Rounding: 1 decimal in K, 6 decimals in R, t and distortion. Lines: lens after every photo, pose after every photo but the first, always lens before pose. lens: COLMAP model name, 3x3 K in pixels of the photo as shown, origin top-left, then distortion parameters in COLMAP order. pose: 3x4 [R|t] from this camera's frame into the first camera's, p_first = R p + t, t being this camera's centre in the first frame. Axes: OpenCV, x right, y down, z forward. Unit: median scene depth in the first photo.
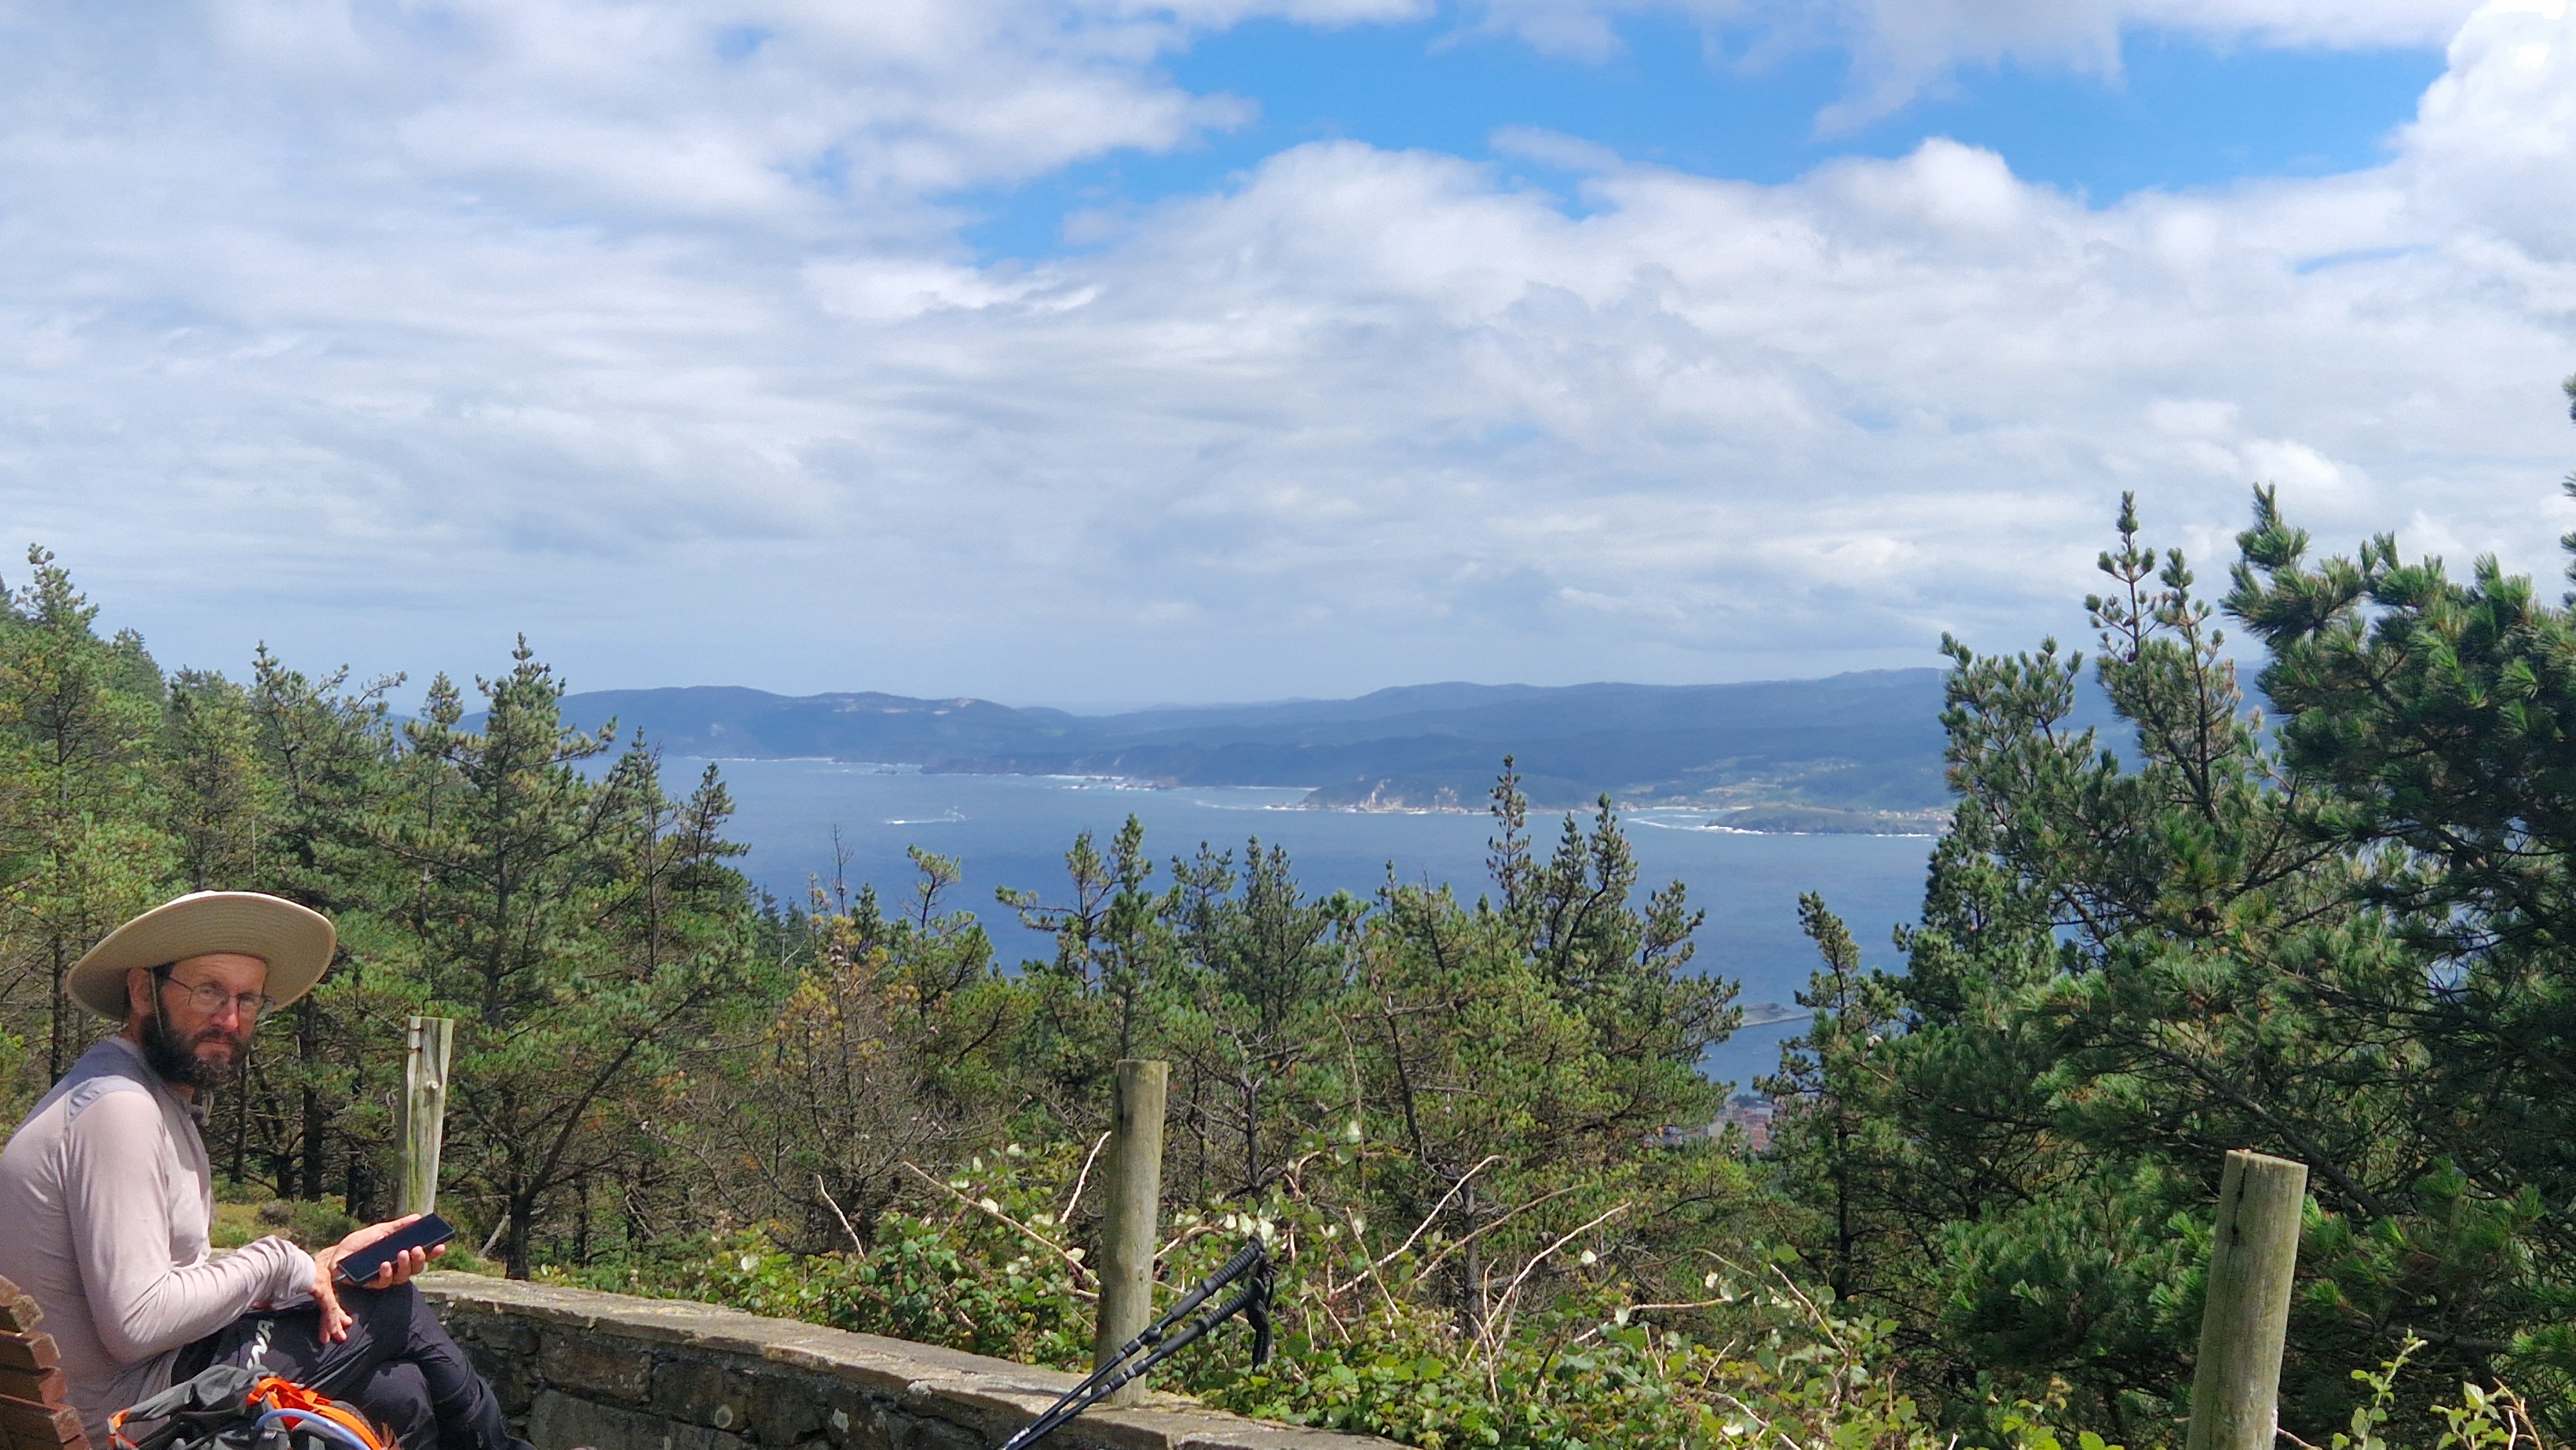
lens RADIAL K [[3350.5, 0, 1288.0], [0, 3350.5, 725.0], [0, 0, 1]] dist [0.171064, 0.003598]
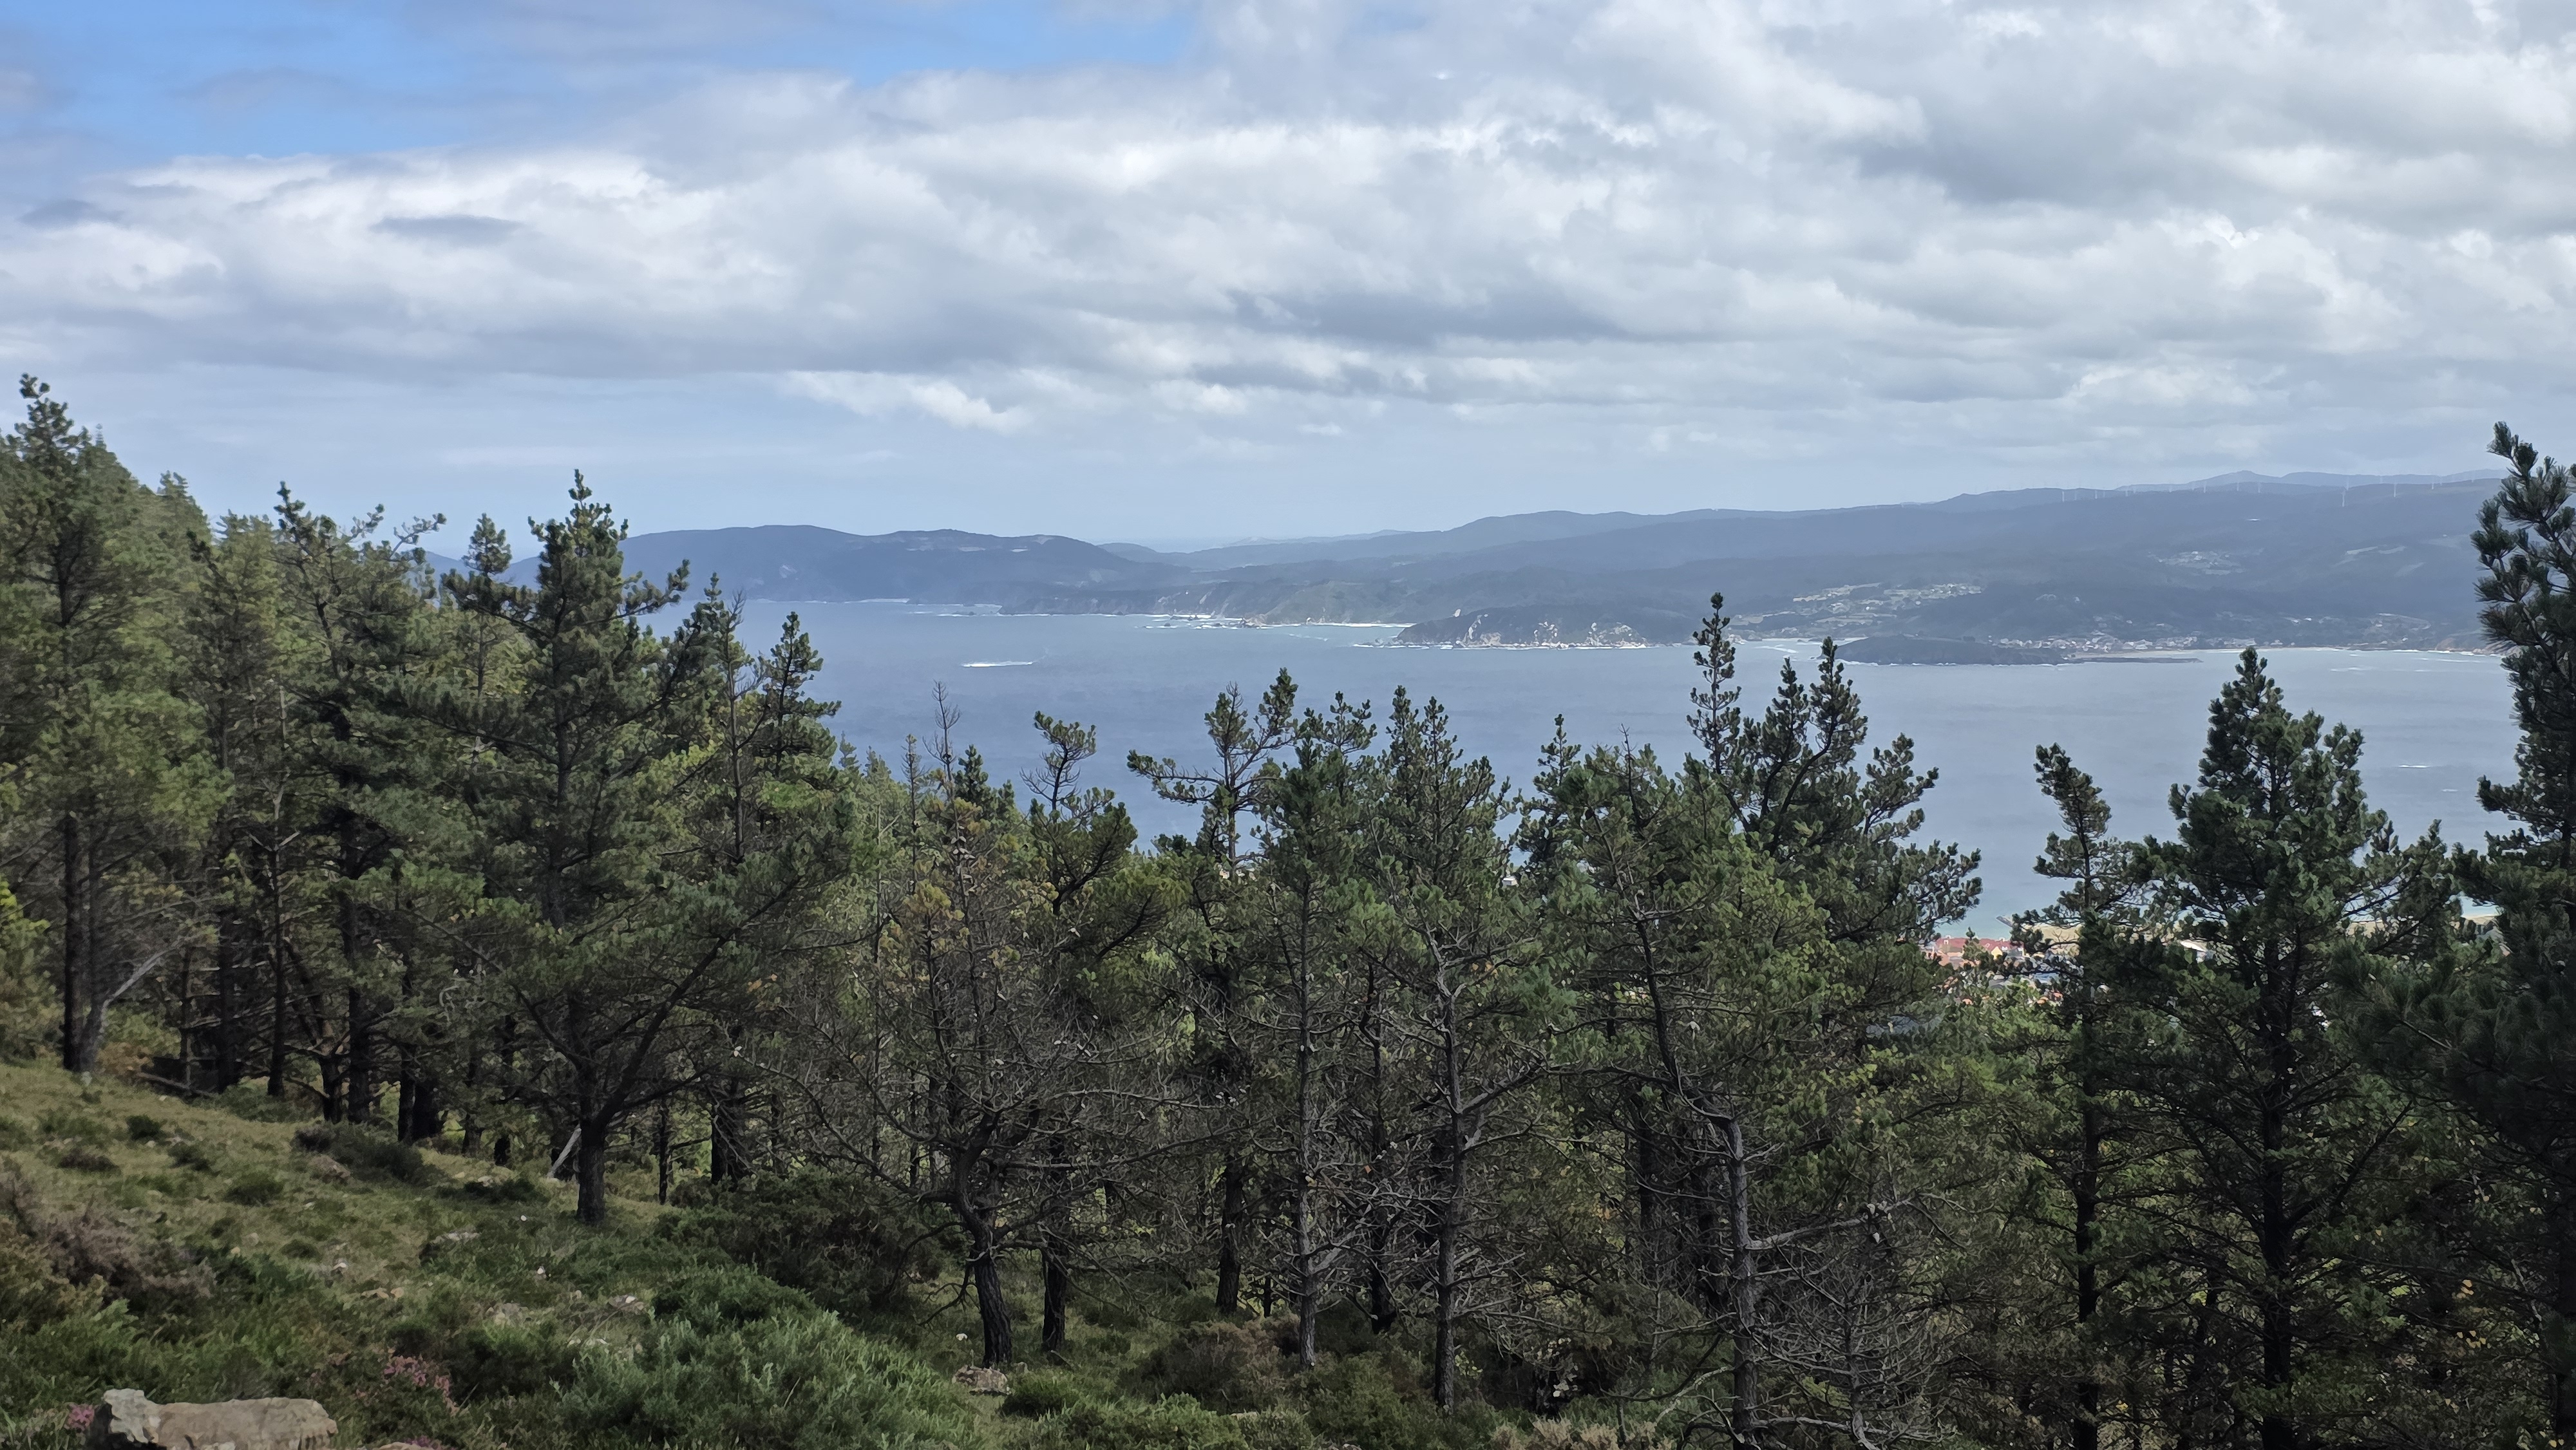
lens RADIAL K [[3415.1, 0, 1360.7], [0, 3415.1, 716.1], [0, 0, 1]] dist [0.248010, -0.756608]
pose [[0.999904, -0.013630, -0.002362, -0.022535], [0.013725, 0.998827, 0.046442, -0.002045], [0.001726, -0.046470, 0.998918, 0.103618]]
